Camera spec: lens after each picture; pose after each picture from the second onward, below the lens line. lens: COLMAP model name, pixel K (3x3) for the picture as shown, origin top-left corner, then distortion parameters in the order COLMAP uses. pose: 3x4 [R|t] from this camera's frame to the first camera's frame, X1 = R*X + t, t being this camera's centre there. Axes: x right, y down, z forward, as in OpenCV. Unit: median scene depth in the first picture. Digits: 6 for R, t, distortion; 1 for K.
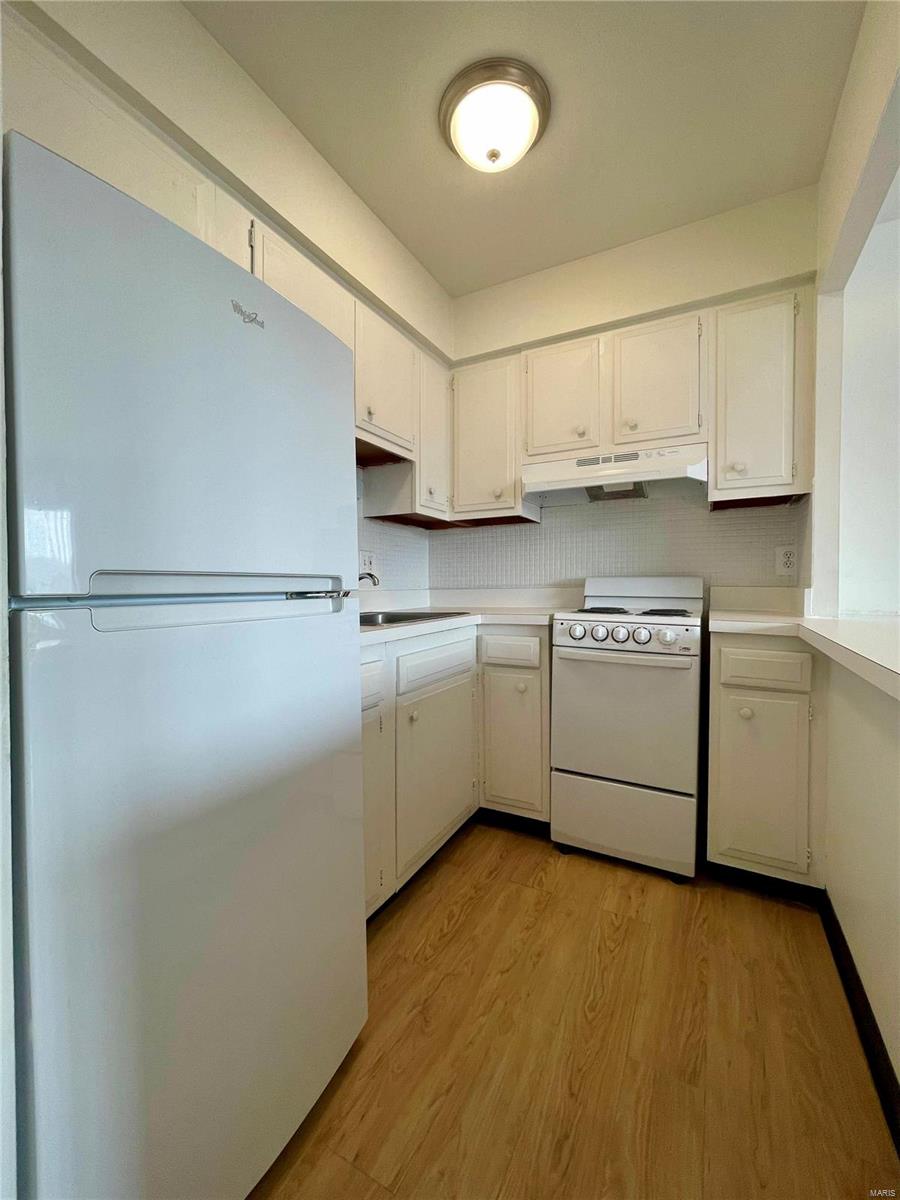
lens RADIAL K [[485.0, 0, 447.4], [0, 485.0, 593.0], [0, 0, 1]] dist [-0.000890, 0.000243]
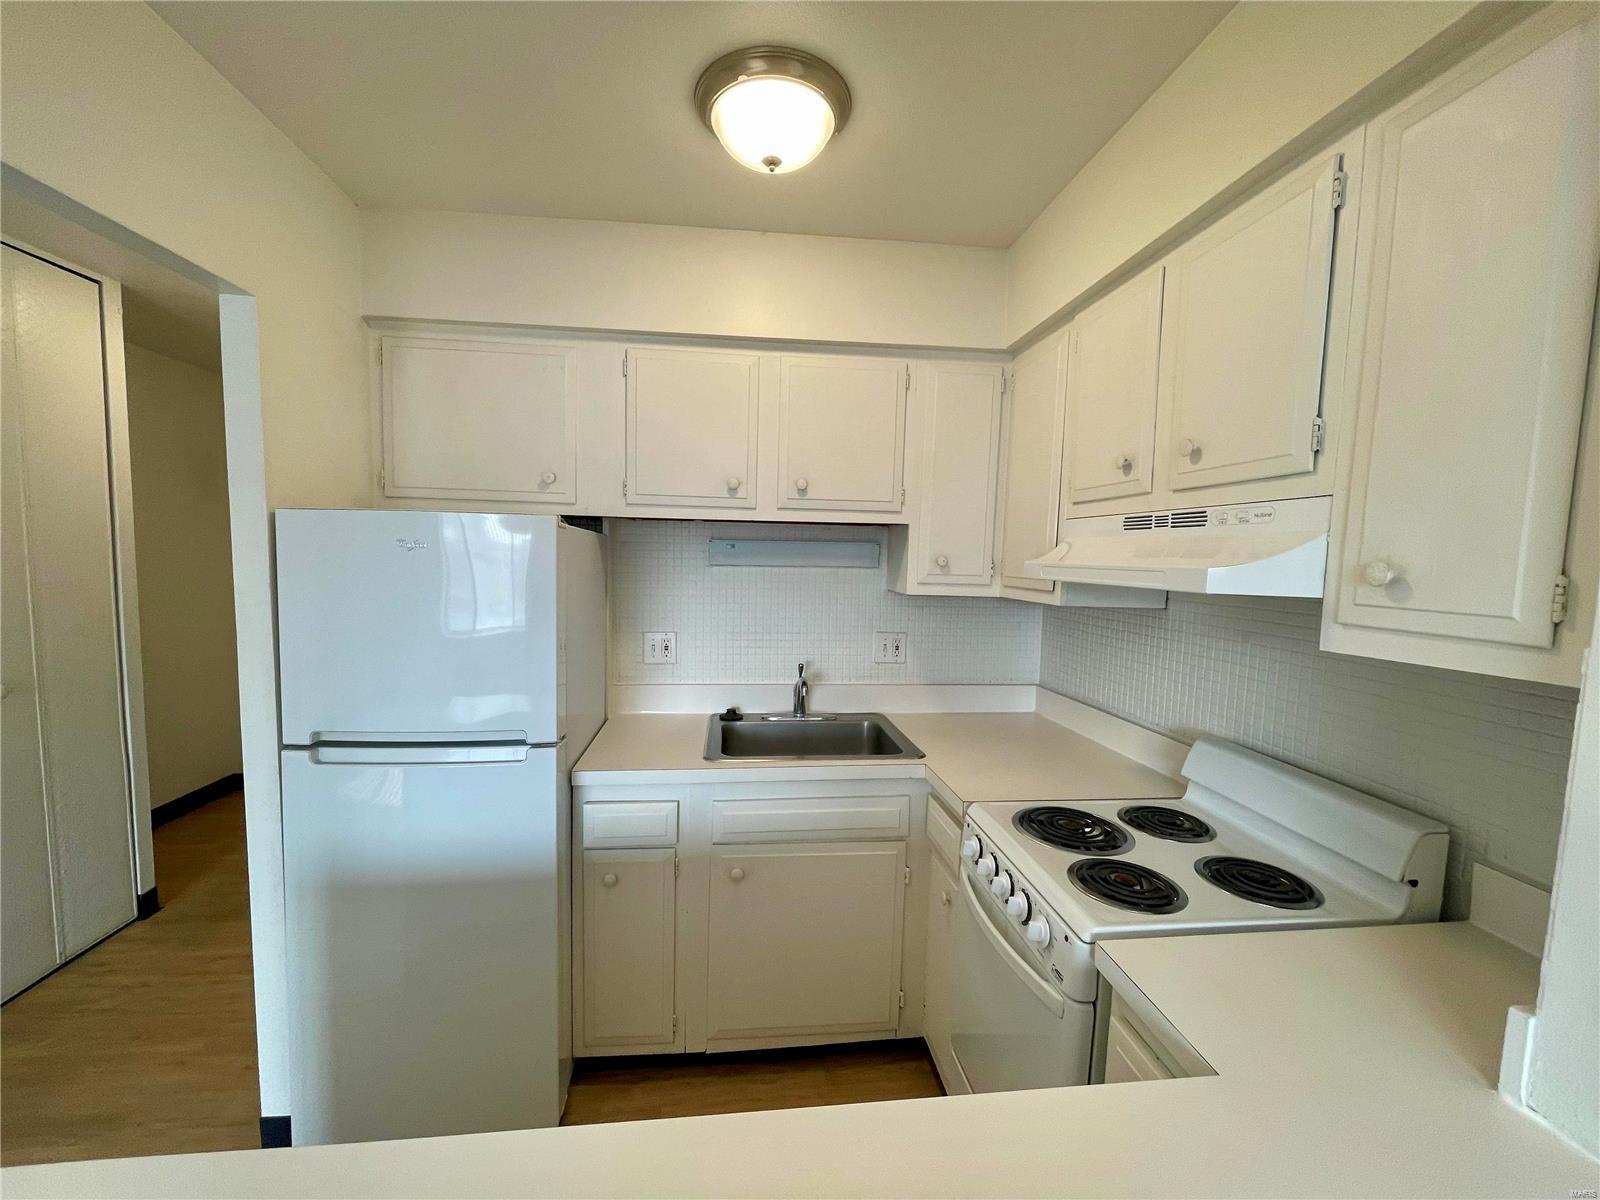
lens RADIAL K [[646.6, 0, 786.4], [0, 646.6, 606.5], [0, 0, 1]] dist [-0.000890, 0.000243]
pose [[0.569584, 0.082492, -0.817783, 0.669104], [-0.038182, 0.996532, 0.073929, -0.229884], [0.821046, -0.010885, 0.570758, 0.331513]]
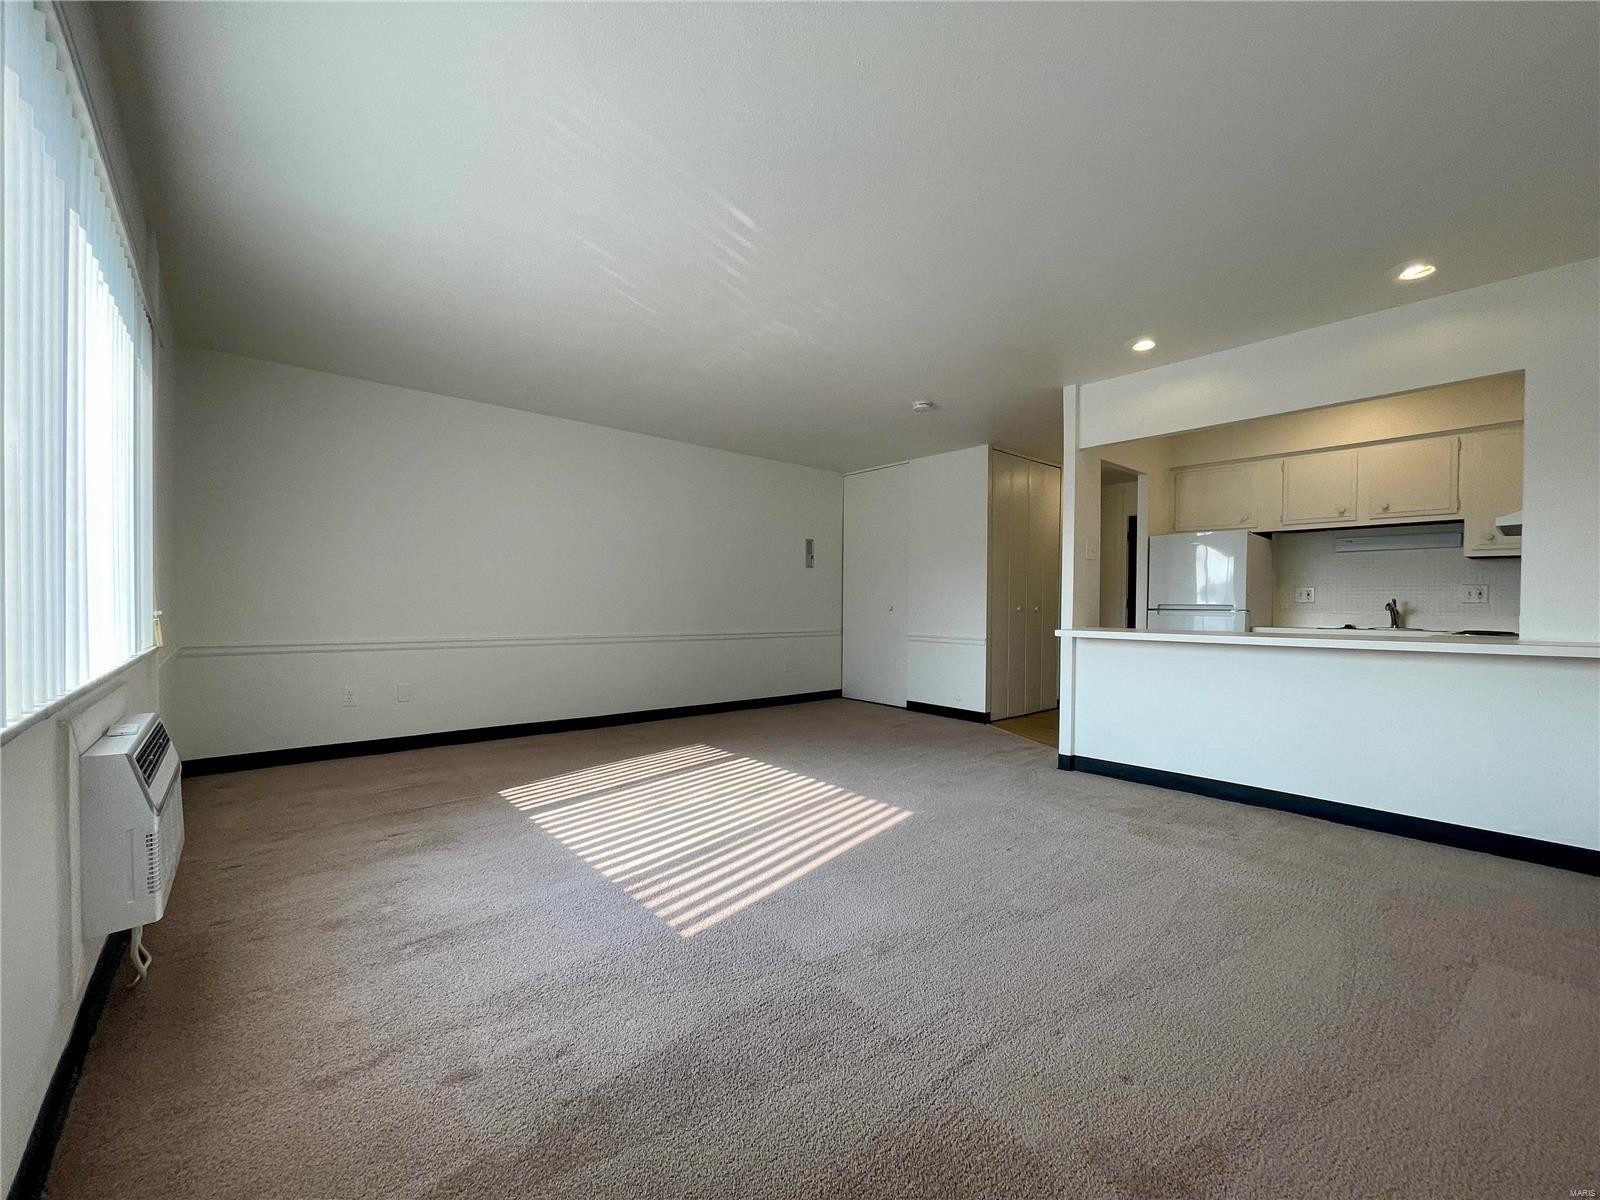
lens RADIAL K [[646.6, 0, 786.4], [0, 646.6, 606.5], [0, 0, 1]] dist [-0.000890, 0.000243]
pose [[-0.363680, 0.013252, -0.931430, 2.443379], [-0.028970, 0.999254, 0.025528, -0.024098], [0.931073, 0.036267, -0.363025, -0.085902]]
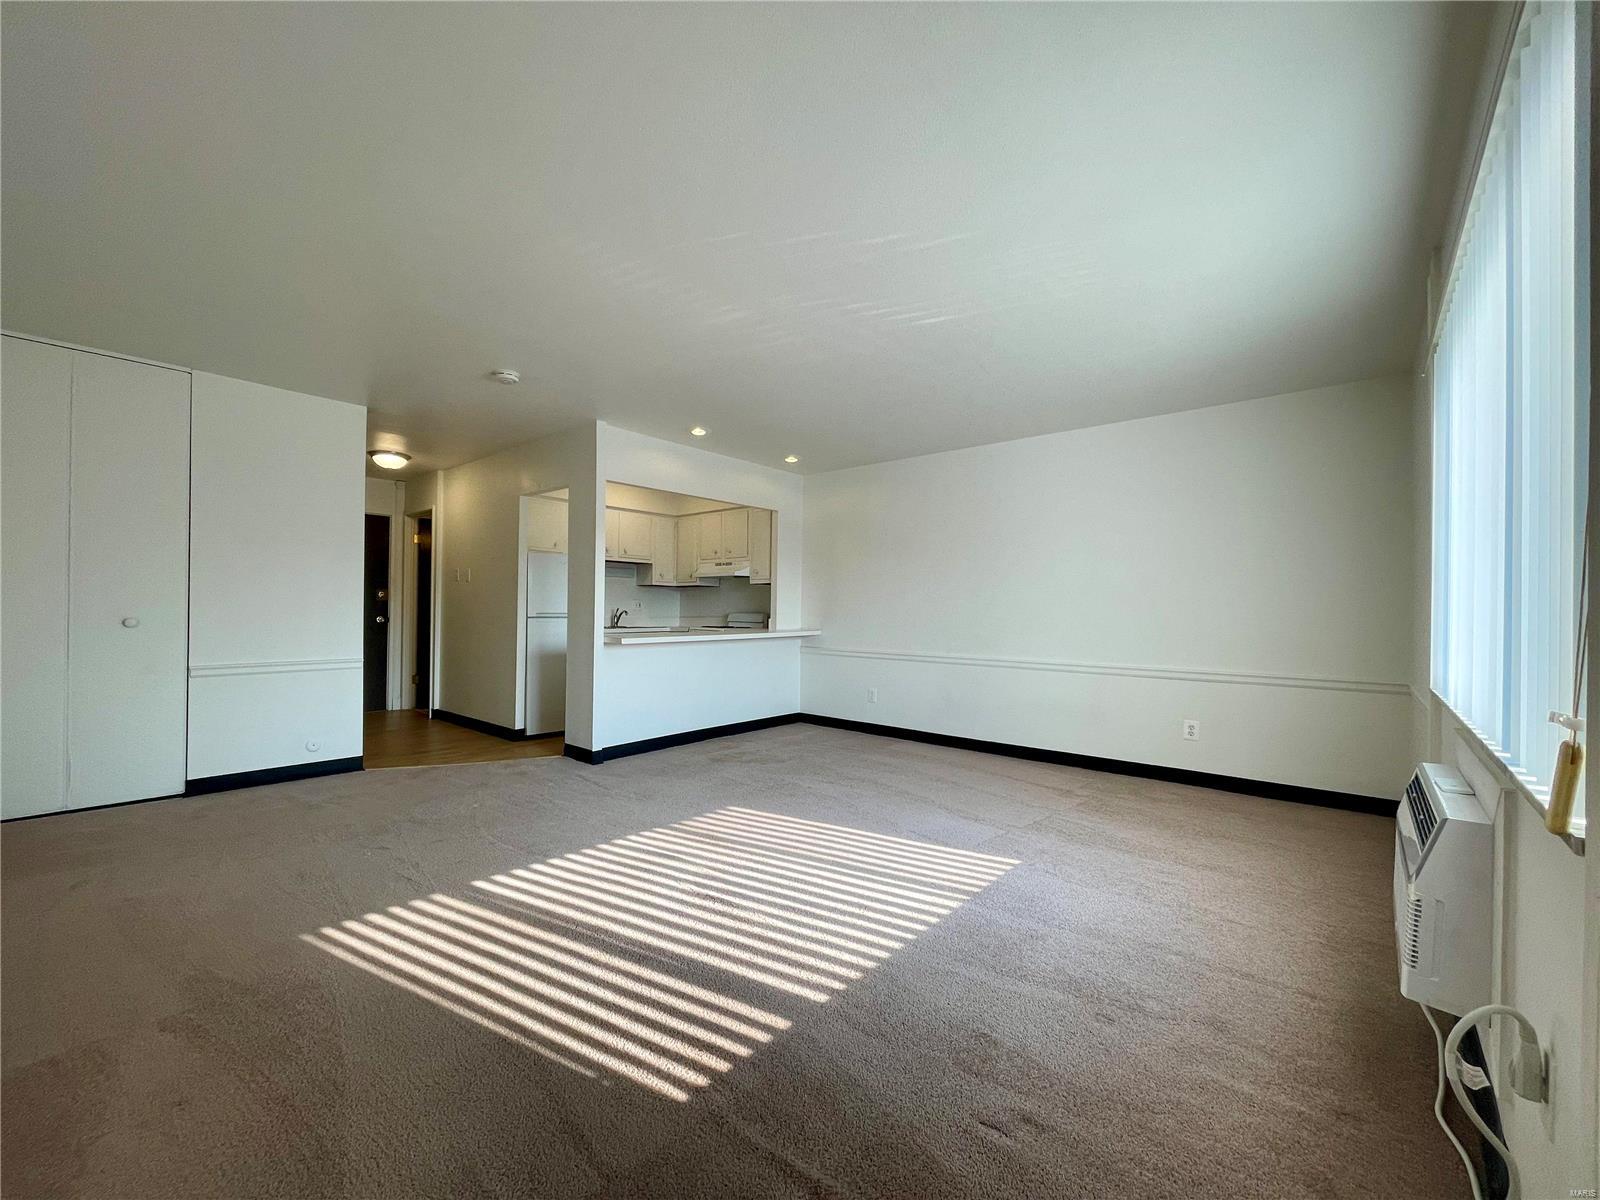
lens RADIAL K [[646.6, 0, 786.4], [0, 646.6, 606.5], [0, 0, 1]] dist [-0.000890, 0.000243]
pose [[0.972381, 0.015448, -0.232888, 1.409436], [-0.022117, 0.999416, -0.026051, 0.008085], [0.232350, 0.030482, 0.972155, -2.059847]]
